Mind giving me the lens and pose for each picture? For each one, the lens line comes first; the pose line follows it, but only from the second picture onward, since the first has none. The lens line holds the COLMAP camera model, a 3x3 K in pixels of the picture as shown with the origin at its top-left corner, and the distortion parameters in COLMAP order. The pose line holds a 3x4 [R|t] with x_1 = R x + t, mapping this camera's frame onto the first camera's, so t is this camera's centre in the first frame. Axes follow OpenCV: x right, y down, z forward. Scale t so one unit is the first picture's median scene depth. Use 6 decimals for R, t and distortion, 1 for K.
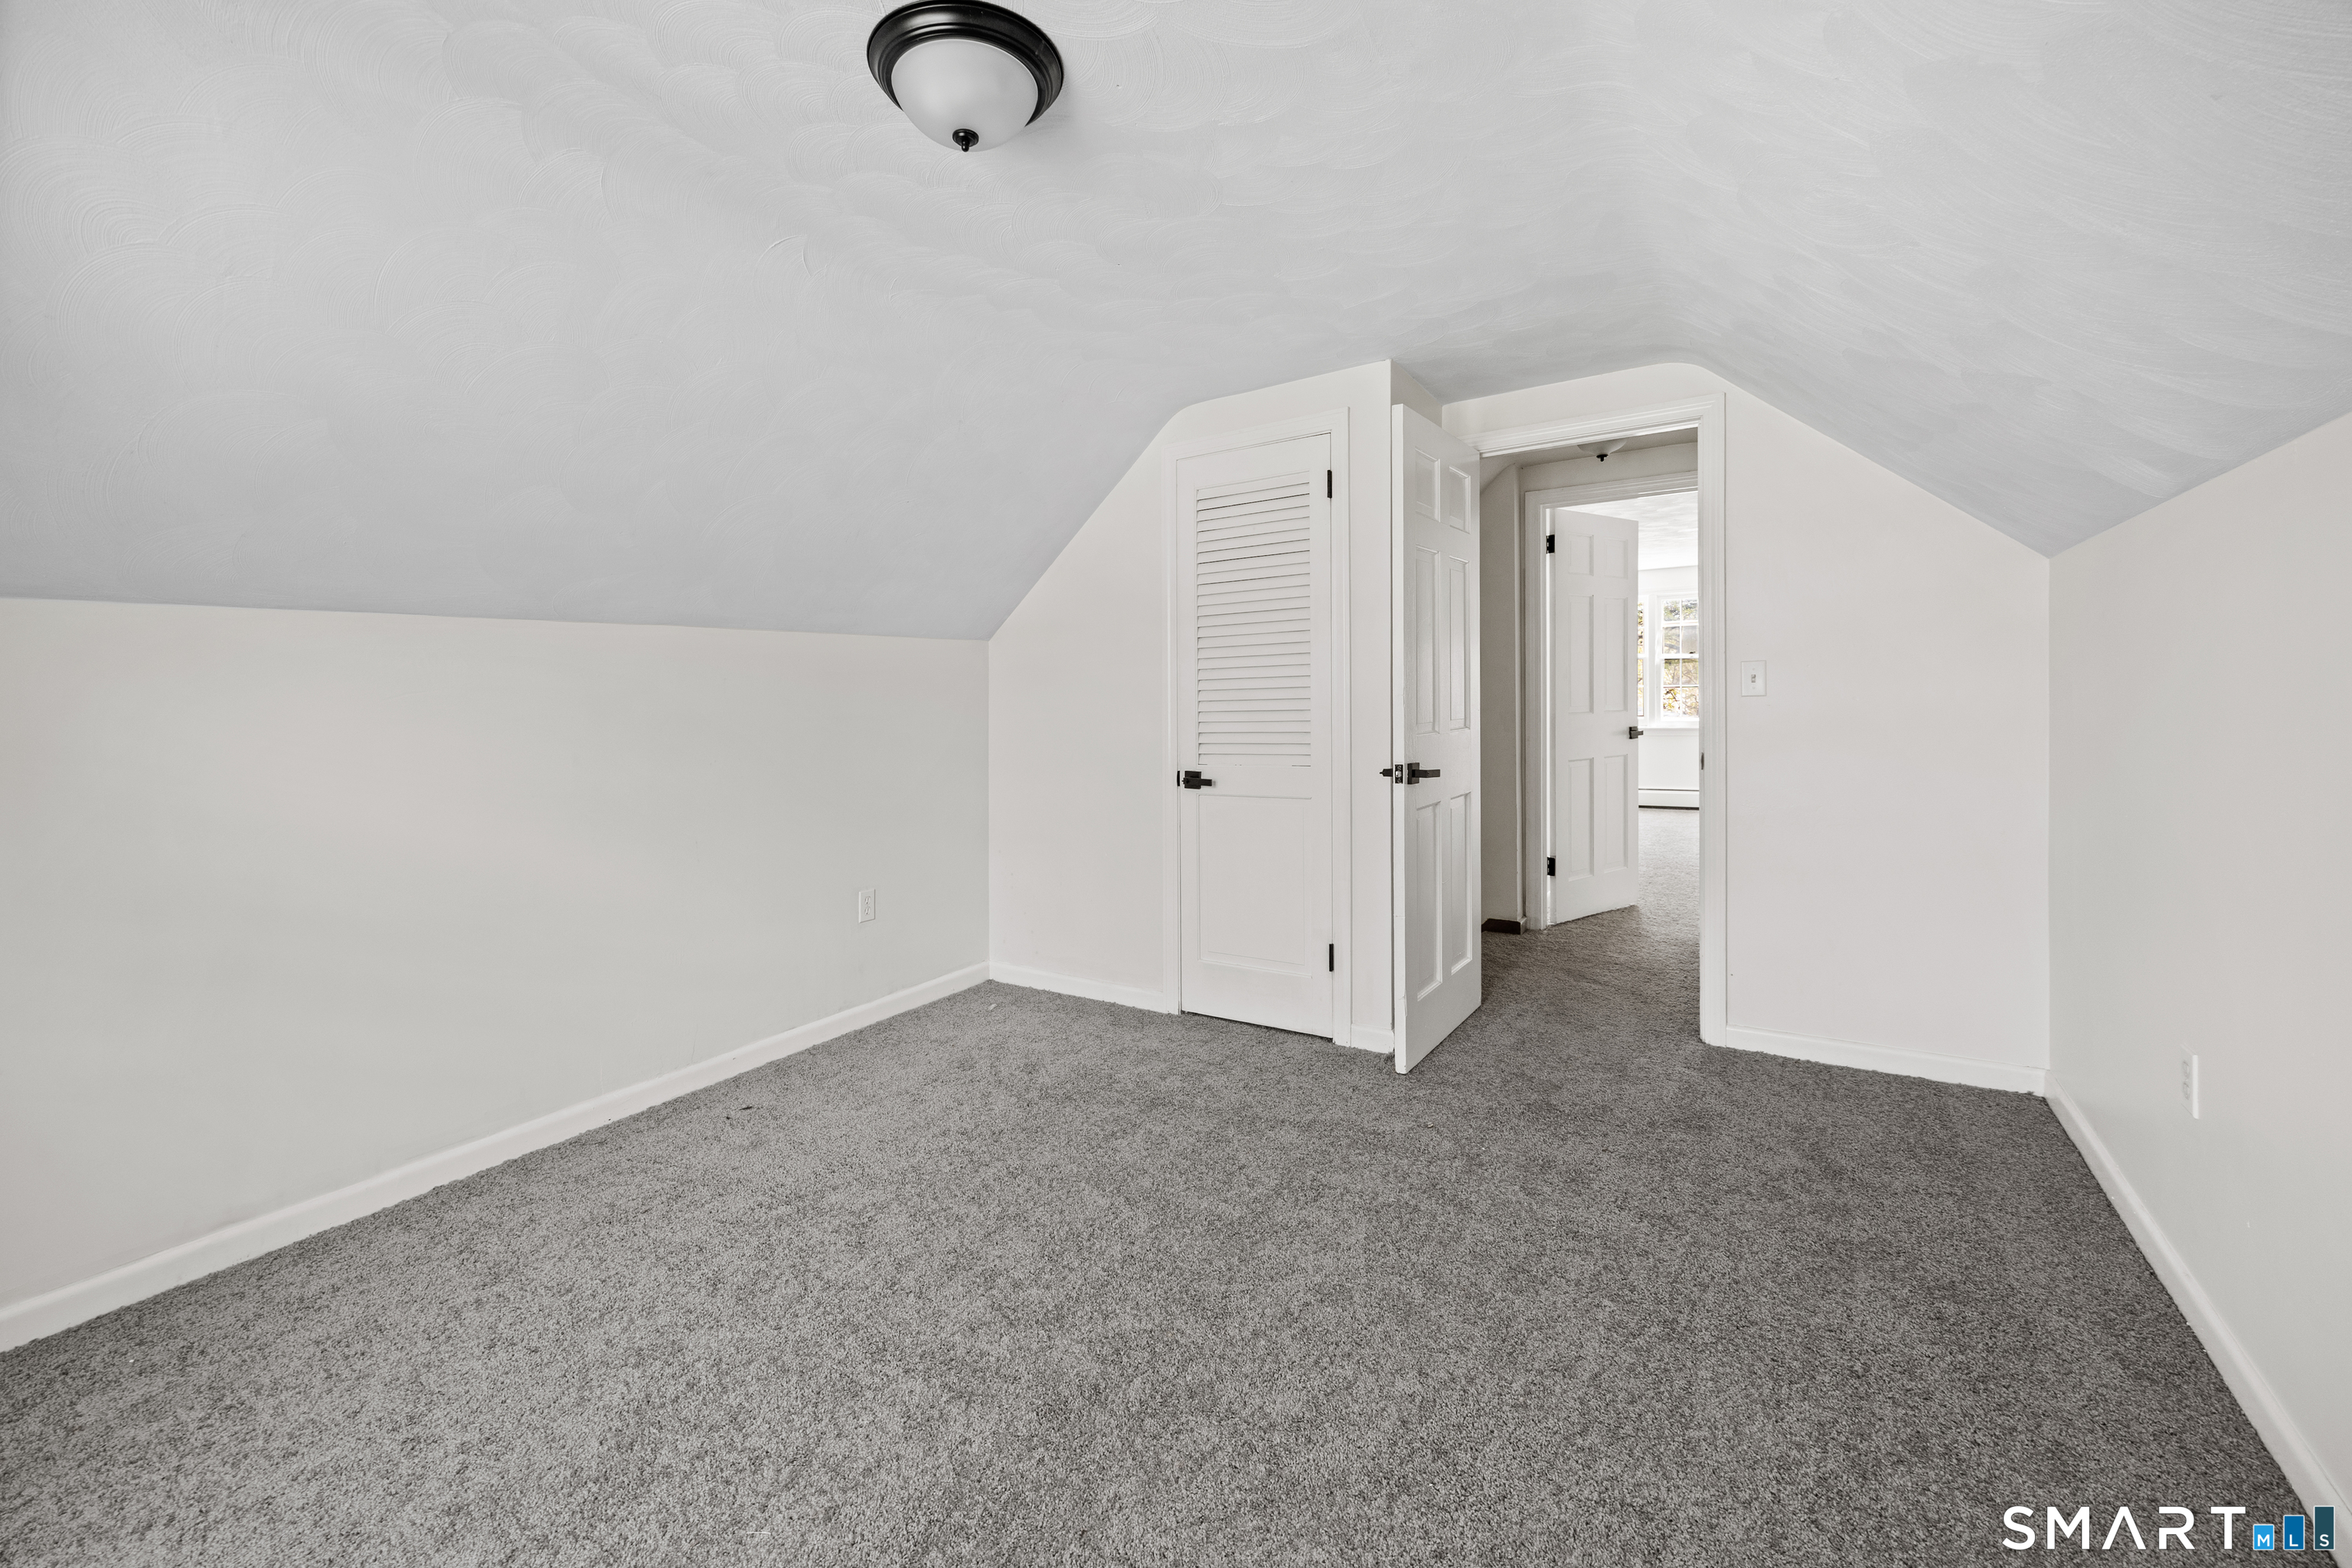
lens RADIAL K [[909.8, 0, 1177.6], [0, 909.8, 723.6], [0, 0, 1]] dist [0.000261, 0.000018]
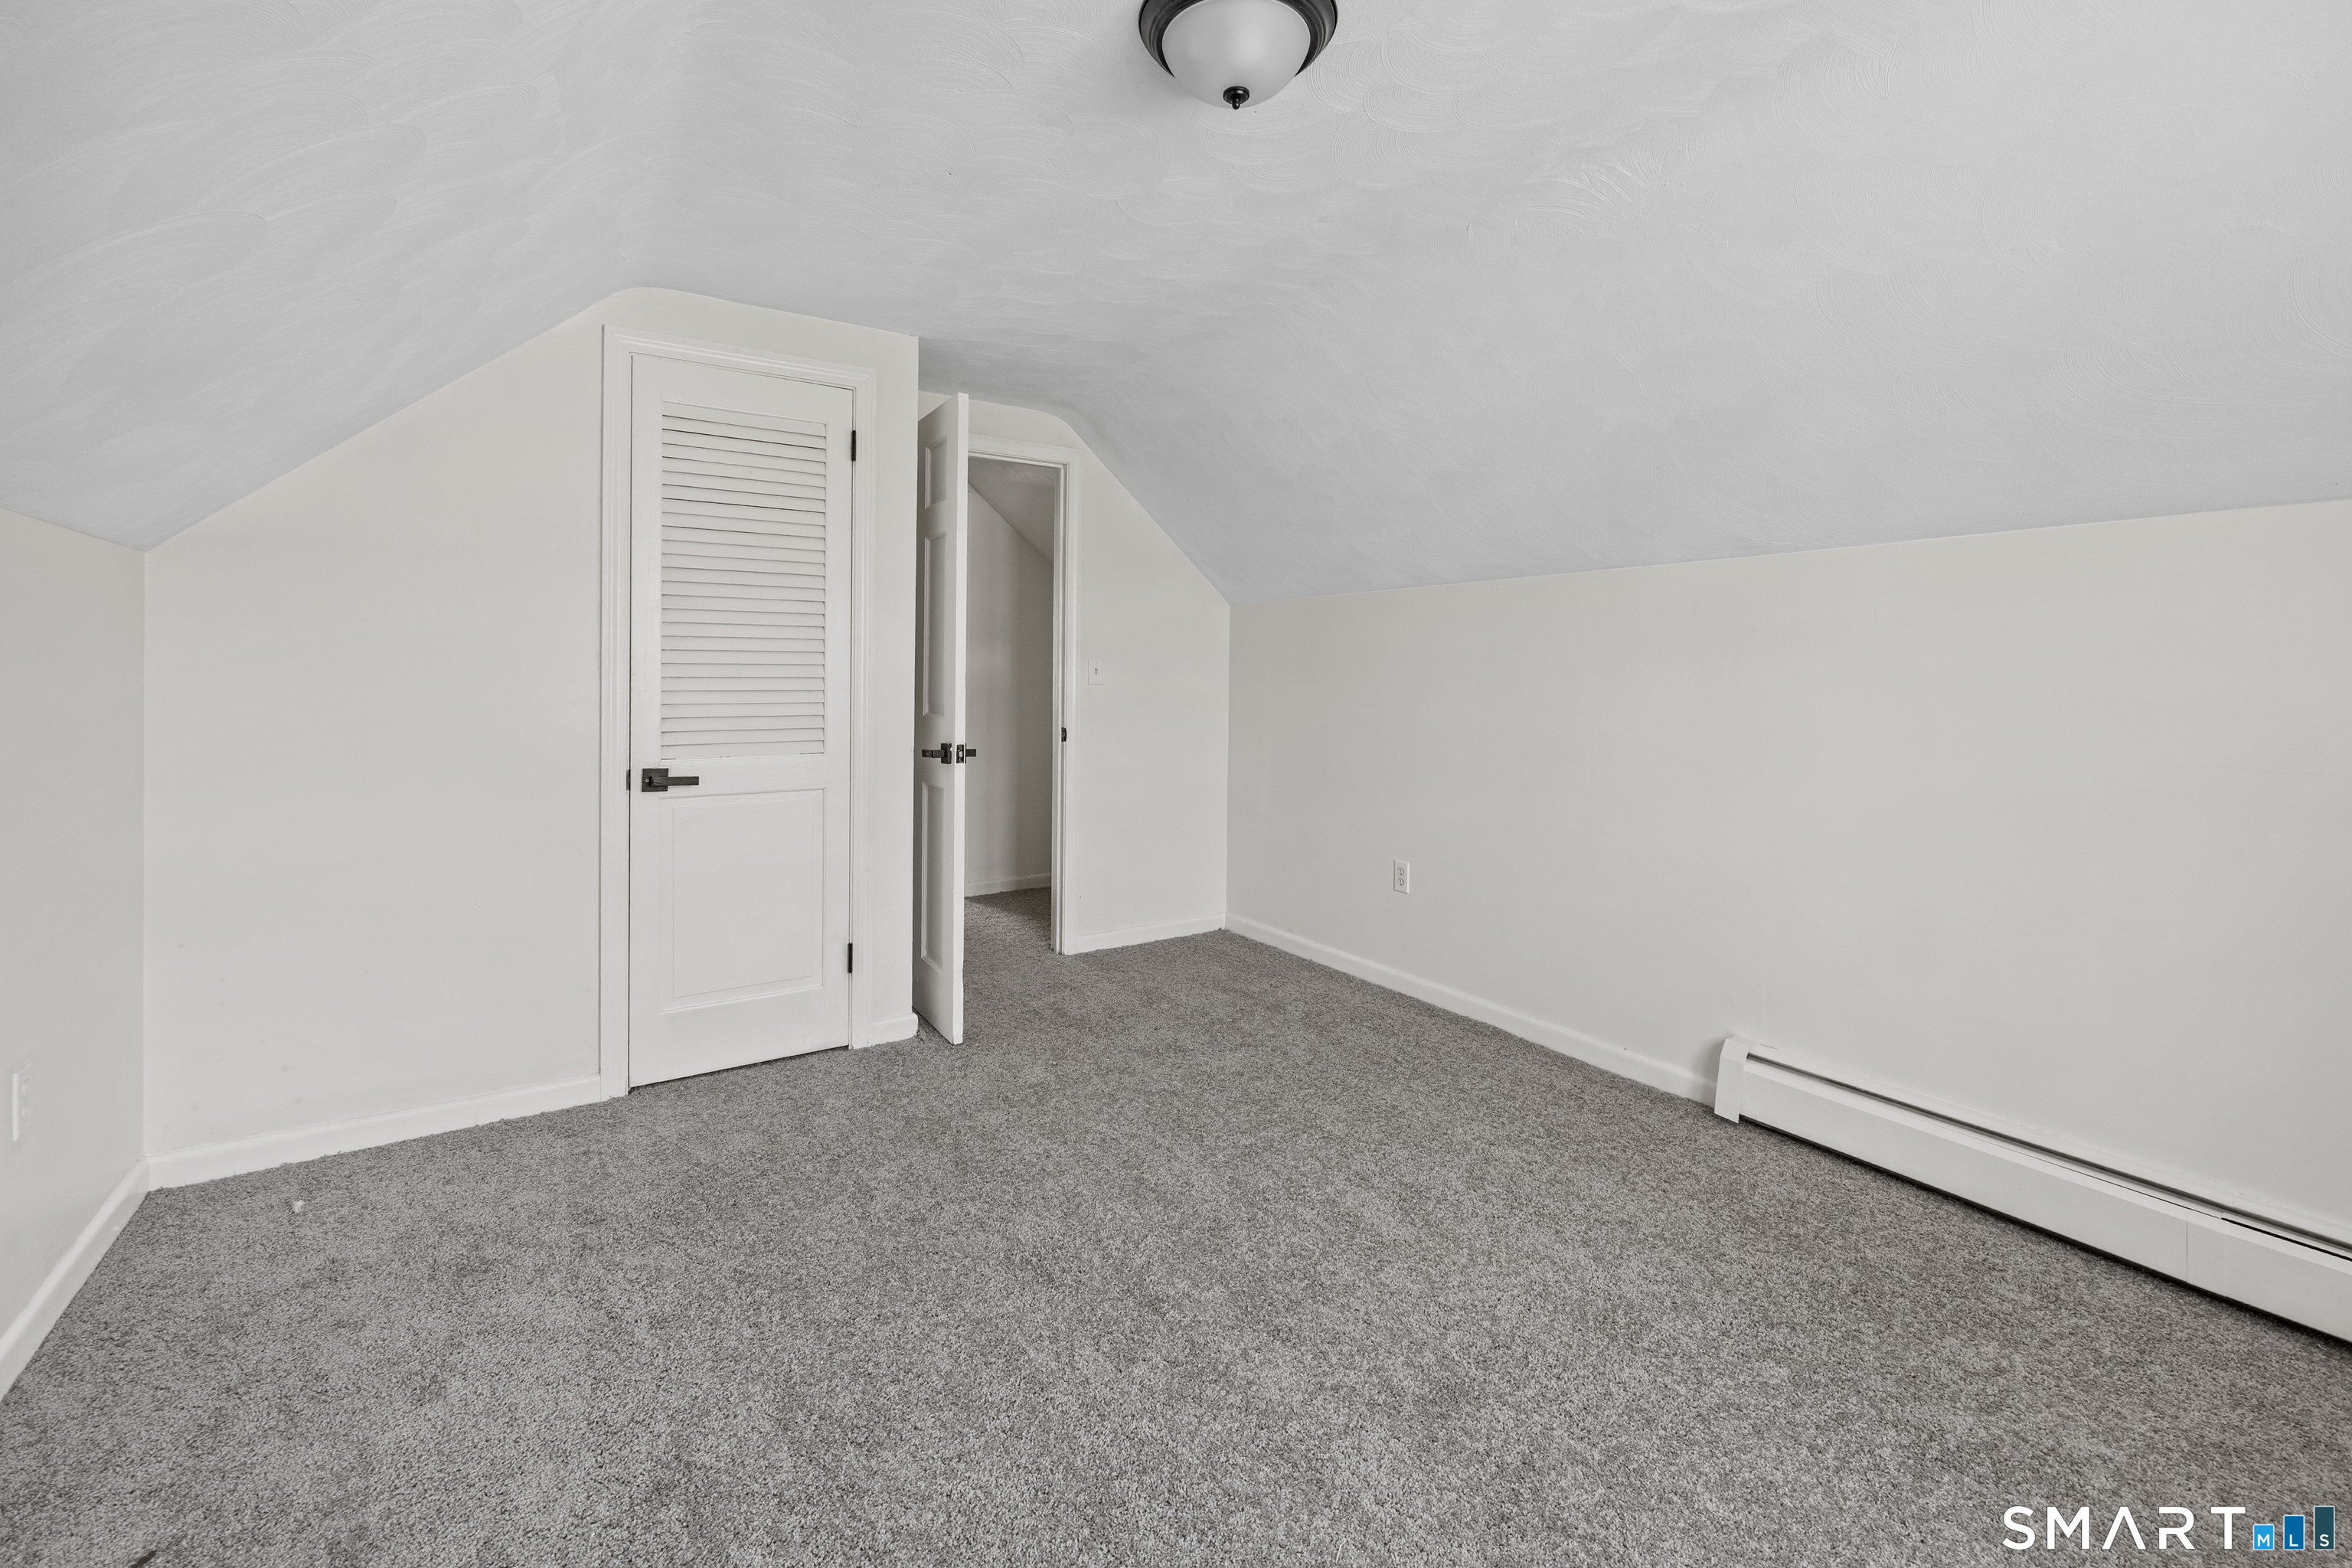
lens RADIAL K [[931.9, 0, 1175.5], [0, 931.9, 731.8], [0, 0, 1]] dist [0.001866, 0.000363]
pose [[0.446648, -0.022339, 0.894431, -0.520095], [0.006742, 0.999744, 0.021602, 0.007987], [-0.894685, -0.003618, 0.446684, 0.275562]]
